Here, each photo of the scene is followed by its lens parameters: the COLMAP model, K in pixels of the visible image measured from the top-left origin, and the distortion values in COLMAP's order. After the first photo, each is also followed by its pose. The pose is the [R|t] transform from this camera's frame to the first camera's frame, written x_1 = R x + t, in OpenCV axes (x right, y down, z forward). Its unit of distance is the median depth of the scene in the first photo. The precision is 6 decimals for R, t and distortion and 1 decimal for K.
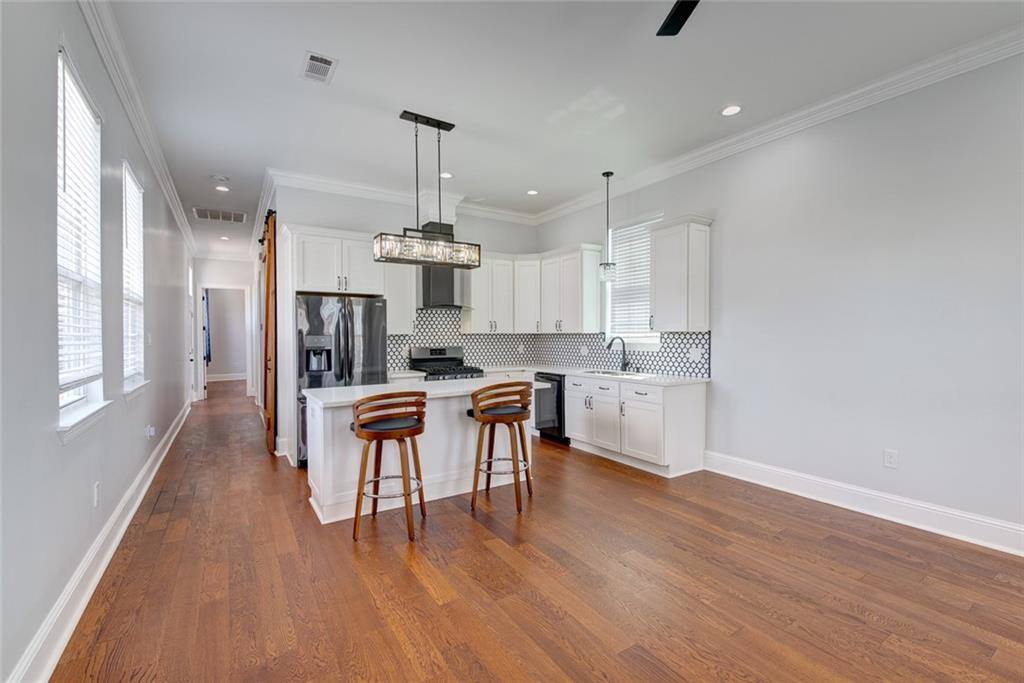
lens RADIAL K [[457.5, 0, 519.9], [0, 457.5, 347.0], [0, 0, 1]] dist [0.003959, -0.003627]
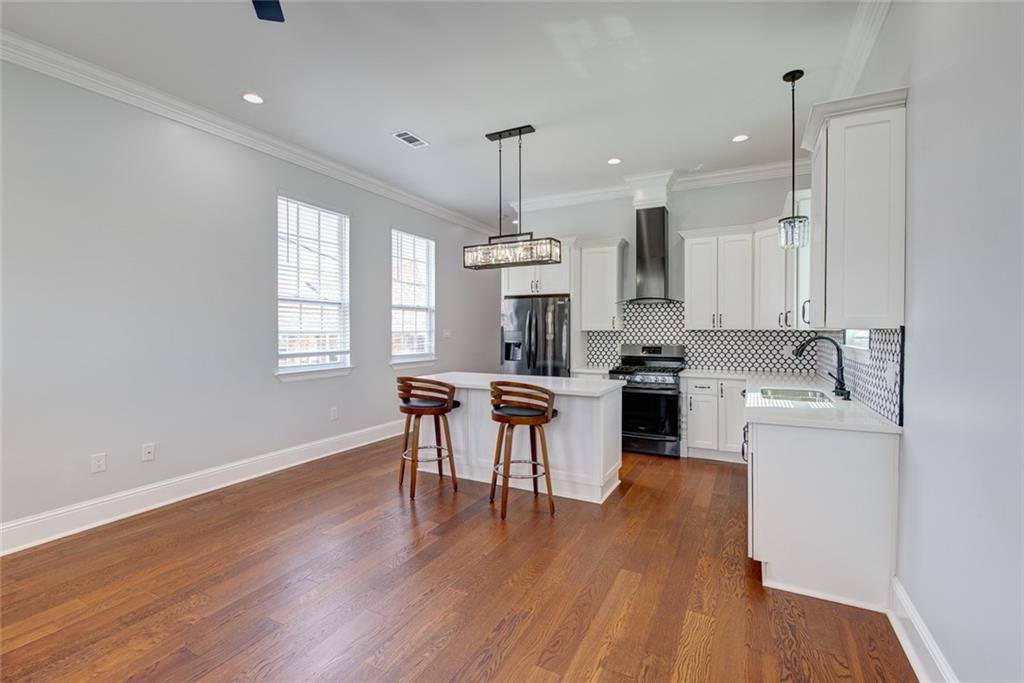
lens RADIAL K [[457.5, 0, 512.8], [0, 457.5, 336.8], [0, 0, 1]] dist [0.003959, -0.003627]
pose [[0.477459, 0.017140, -0.878487, 0.605919], [-0.026074, 0.999646, 0.005333, -0.016089], [0.878267, 0.020359, 0.477736, 0.401701]]
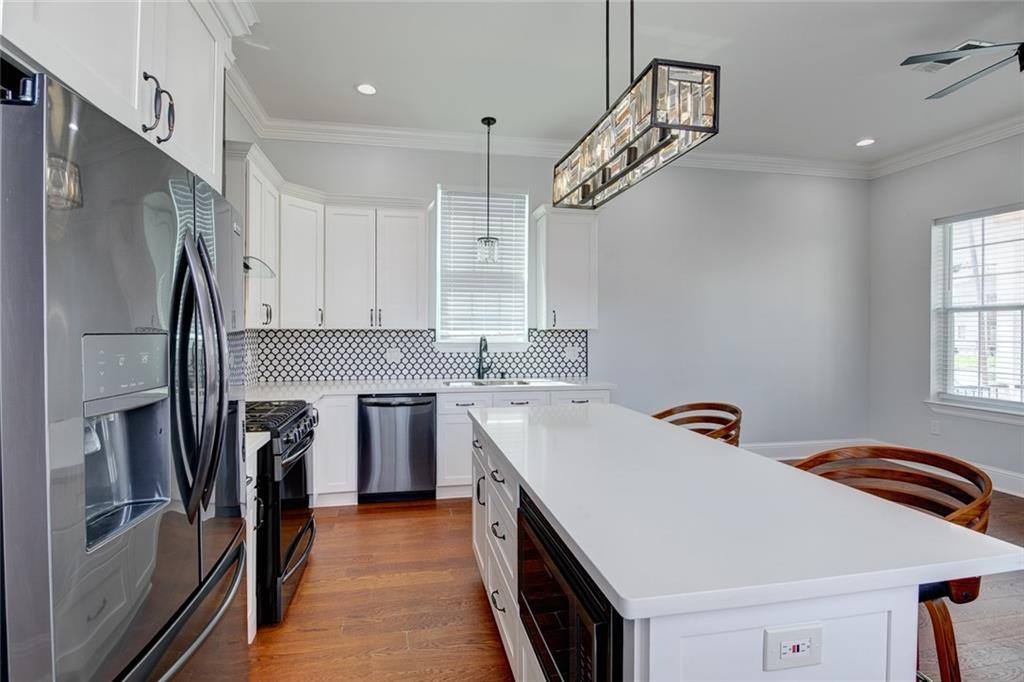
lens RADIAL K [[457.5, 0, 510.2], [0, 457.5, 335.7], [0, 0, 1]] dist [0.003959, -0.003627]
pose [[0.387007, -0.001284, 0.922076, -0.531915], [0.021403, 0.999742, -0.007591, -0.015538], [-0.921828, 0.022673, 0.386935, 0.733136]]
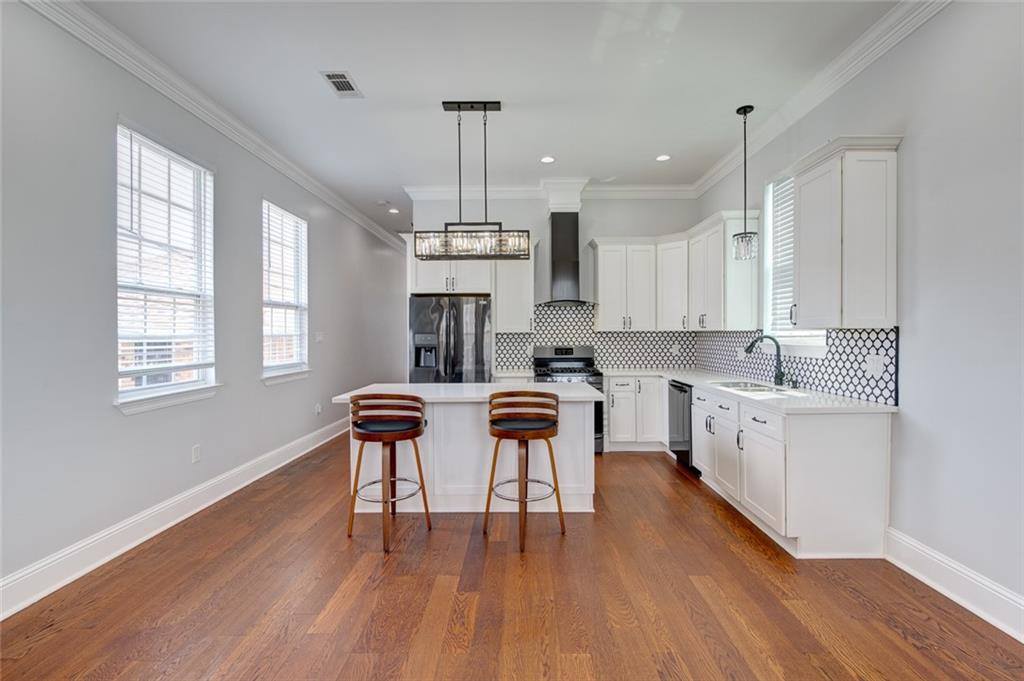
lens RADIAL K [[457.5, 0, 517.0], [0, 457.5, 337.8], [0, 0, 1]] dist [0.003959, -0.003627]
pose [[0.829526, 0.005360, -0.558443, 0.321677], [-0.012667, 0.999877, -0.009219, -0.008715], [0.558325, 0.014721, 0.829492, 0.224243]]
